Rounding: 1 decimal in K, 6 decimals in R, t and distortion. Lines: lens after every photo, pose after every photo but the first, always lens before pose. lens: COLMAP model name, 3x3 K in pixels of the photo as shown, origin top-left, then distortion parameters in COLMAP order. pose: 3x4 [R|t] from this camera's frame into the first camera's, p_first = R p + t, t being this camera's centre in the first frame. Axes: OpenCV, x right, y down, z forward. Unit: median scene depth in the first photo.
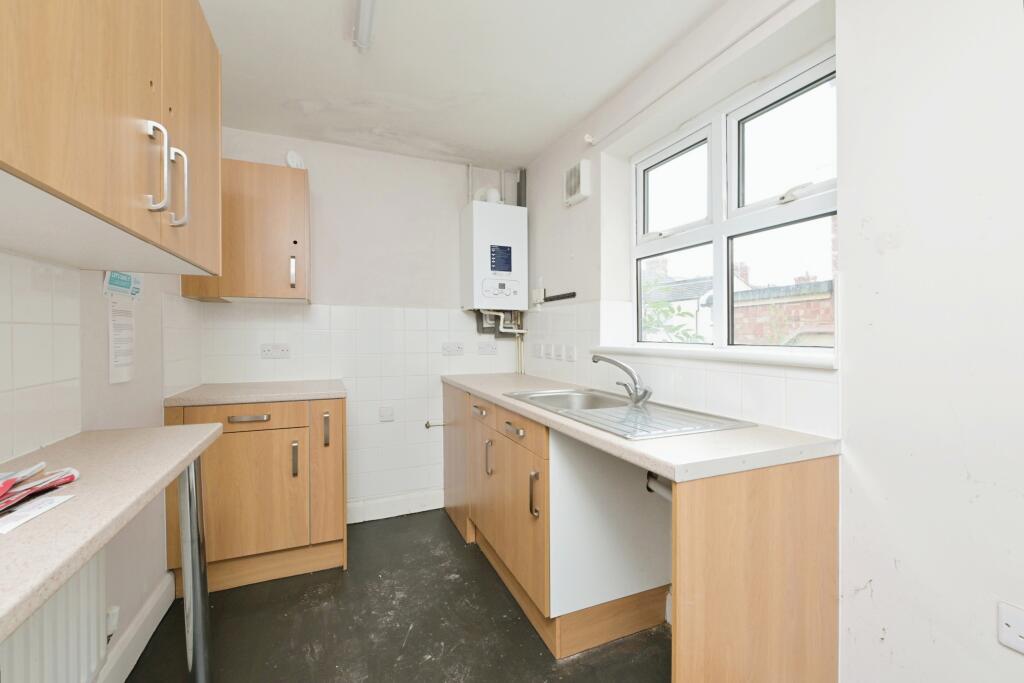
lens RADIAL K [[426.3, 0, 511.7], [0, 426.3, 339.5], [0, 0, 1]] dist [-0.003479, -0.000958]
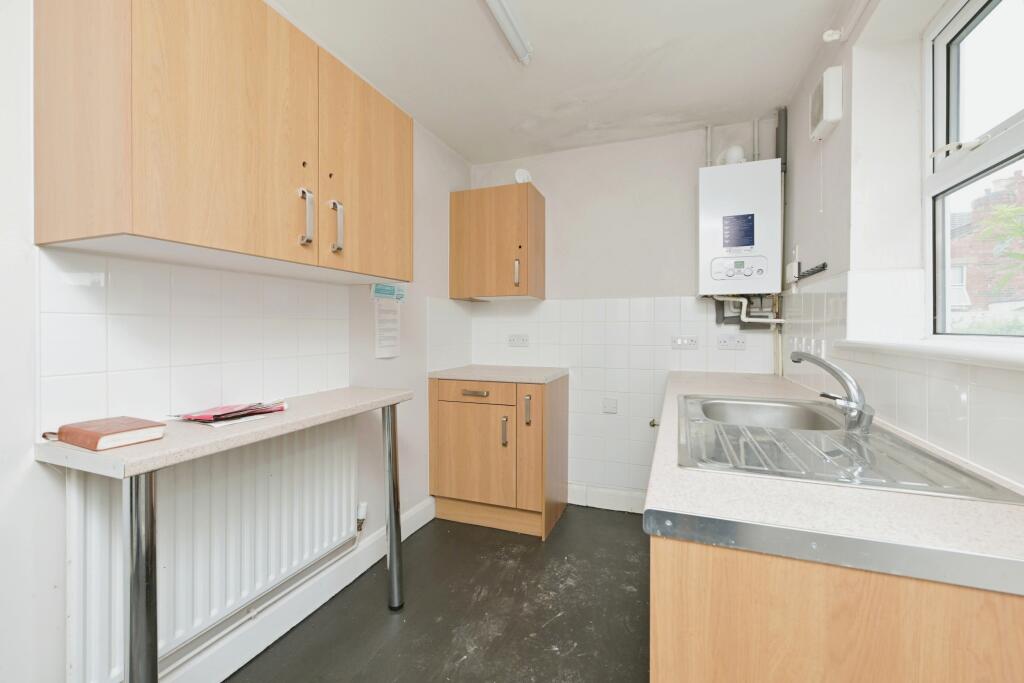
lens RADIAL K [[426.3, 0, 509.3], [0, 426.3, 335.8], [0, 0, 1]] dist [-0.003479, -0.000958]
pose [[0.710489, 0.007839, -0.703665, 0.292726], [-0.005146, 0.999969, 0.005944, 0.007685], [0.703690, -0.000601, 0.710507, 0.152124]]
